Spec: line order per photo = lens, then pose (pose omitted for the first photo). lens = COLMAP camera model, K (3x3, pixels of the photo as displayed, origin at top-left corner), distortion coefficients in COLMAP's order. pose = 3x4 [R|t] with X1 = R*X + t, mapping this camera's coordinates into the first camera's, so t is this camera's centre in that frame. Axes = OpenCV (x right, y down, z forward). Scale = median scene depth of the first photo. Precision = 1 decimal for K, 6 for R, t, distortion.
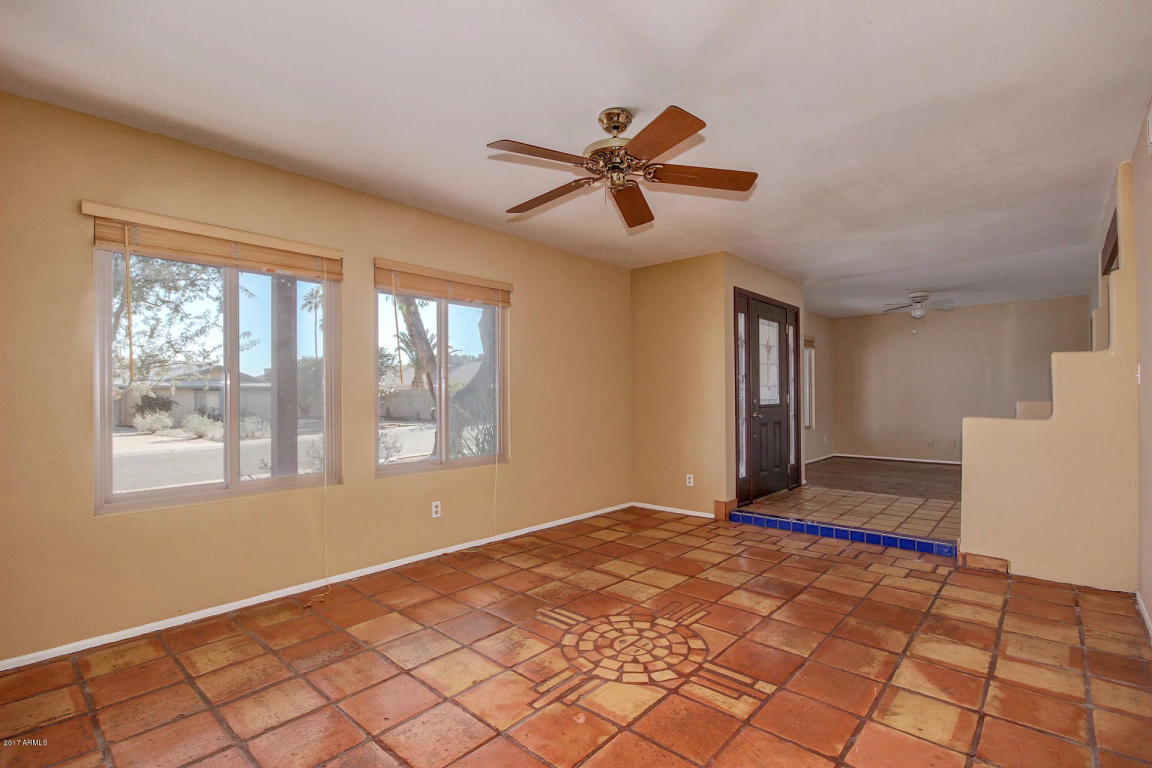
lens RADIAL K [[533.4, 0, 576.9], [0, 533.4, 395.8], [0, 0, 1]] dist [-0.003166, -0.005306]
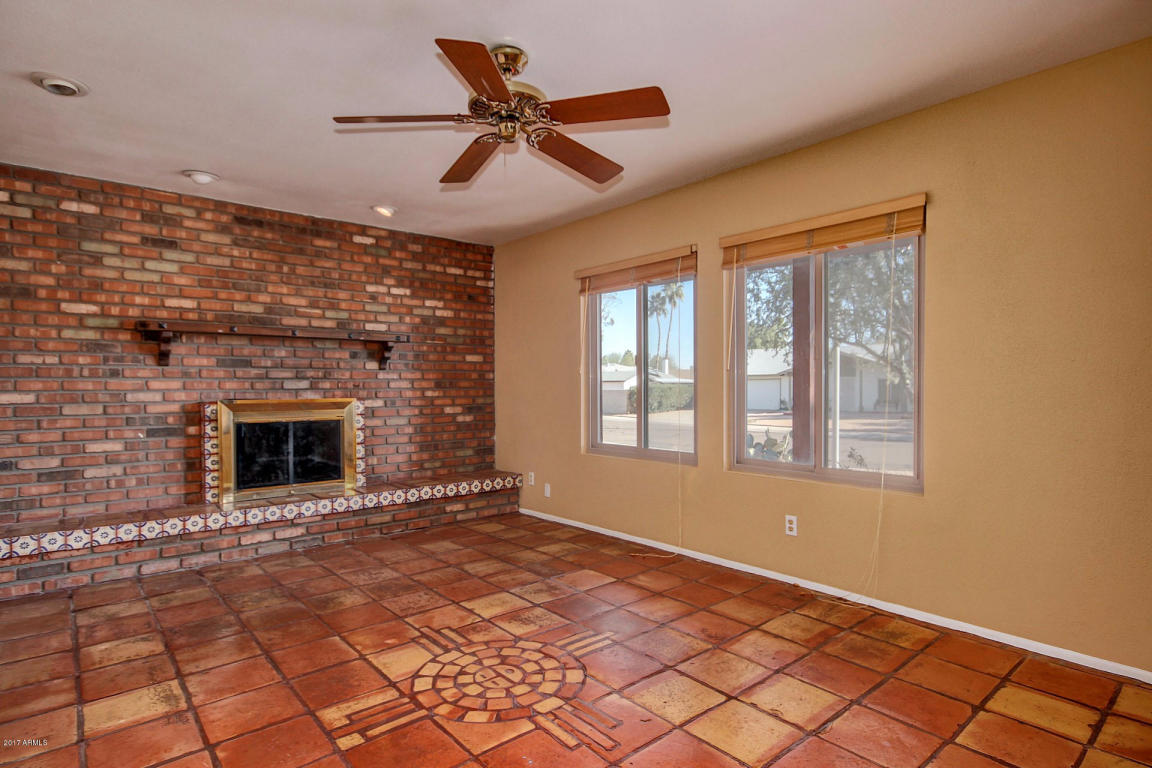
lens RADIAL K [[596.7, 0, 577.9], [0, 596.7, 393.9], [0, 0, 1]] dist [-0.001746, 0.006152]
pose [[-0.124819, 0.022484, -0.991925, 0.999281], [0.003580, 0.999747, 0.022211, -0.007658], [0.992173, -0.000778, -0.124868, 1.205457]]
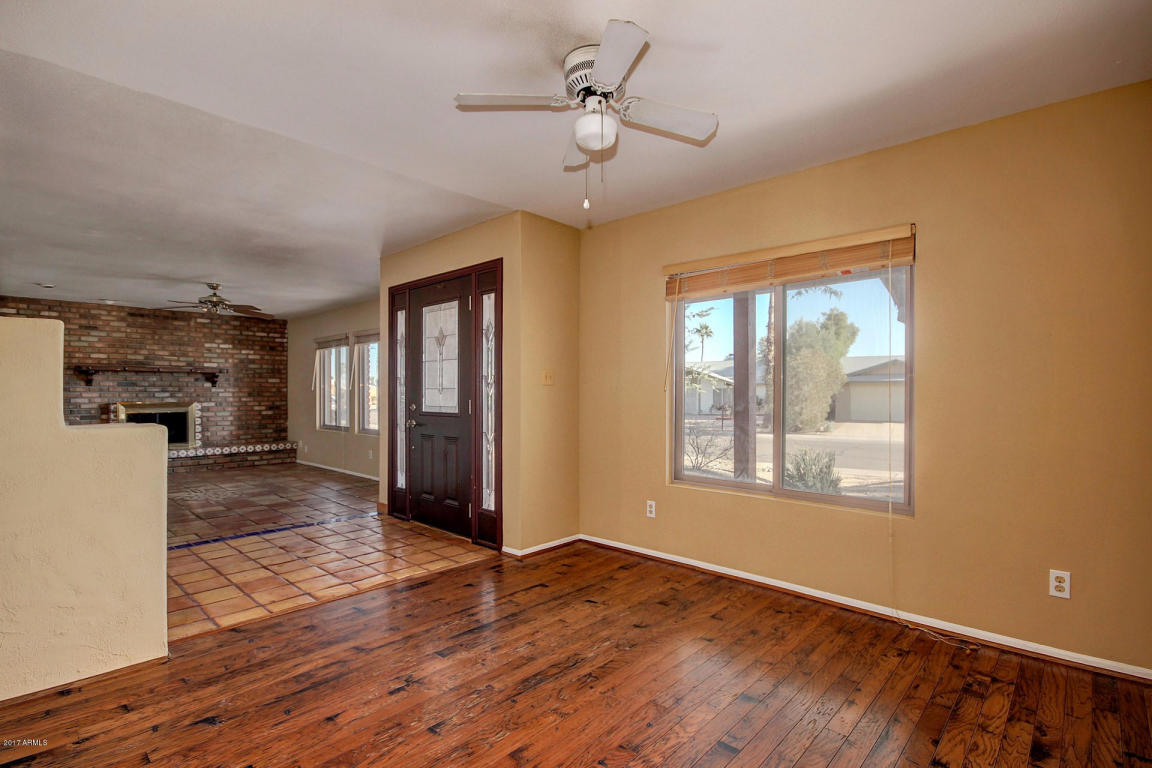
lens RADIAL K [[533.4, 0, 577.2], [0, 533.4, 393.4], [0, 0, 1]] dist [-0.003166, -0.005306]
pose [[-0.006034, 0.009958, -0.999932, 2.517267], [-0.001599, 0.999949, 0.009968, -0.042634], [0.999981, 0.001659, -0.006017, 2.668515]]
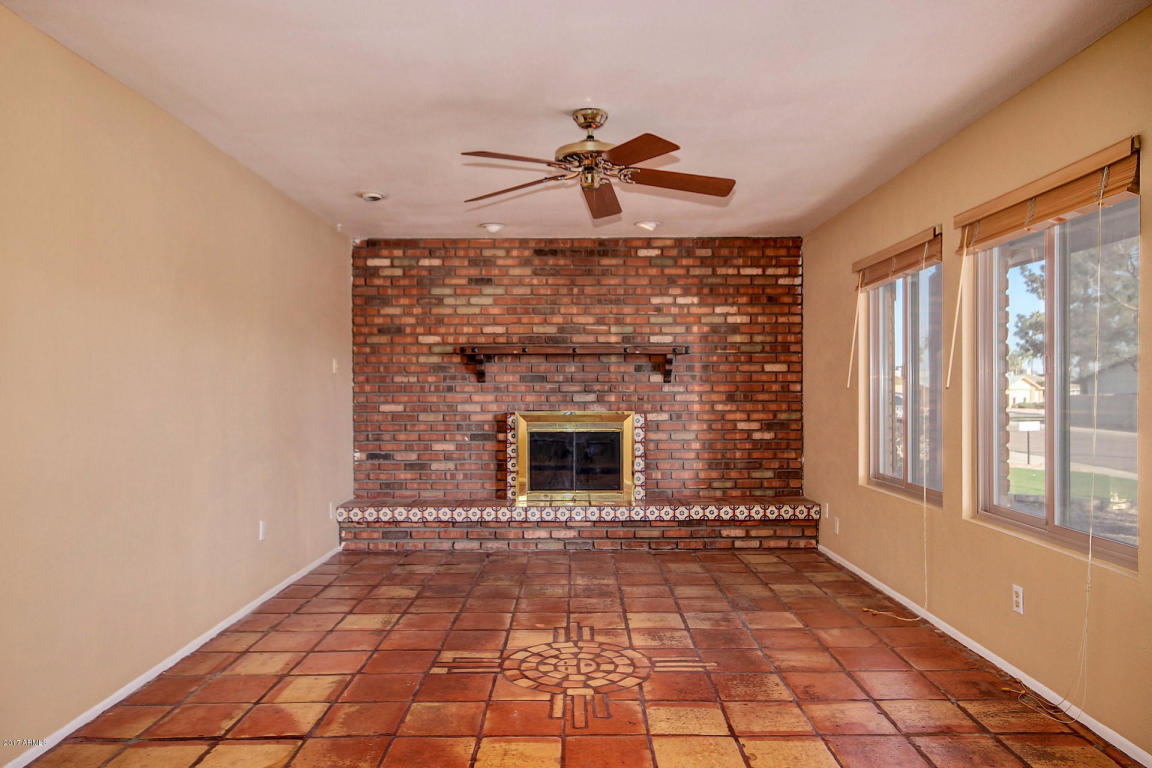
lens RADIAL K [[771.6, 0, 589.5], [0, 771.6, 392.3], [0, 0, 1]] dist [0.001333, 0.011007]
pose [[-0.731328, 0.012548, -0.681910, 1.003834], [0.007479, 0.999918, 0.010379, -0.042210], [0.681985, 0.002490, -0.731362, 1.973614]]
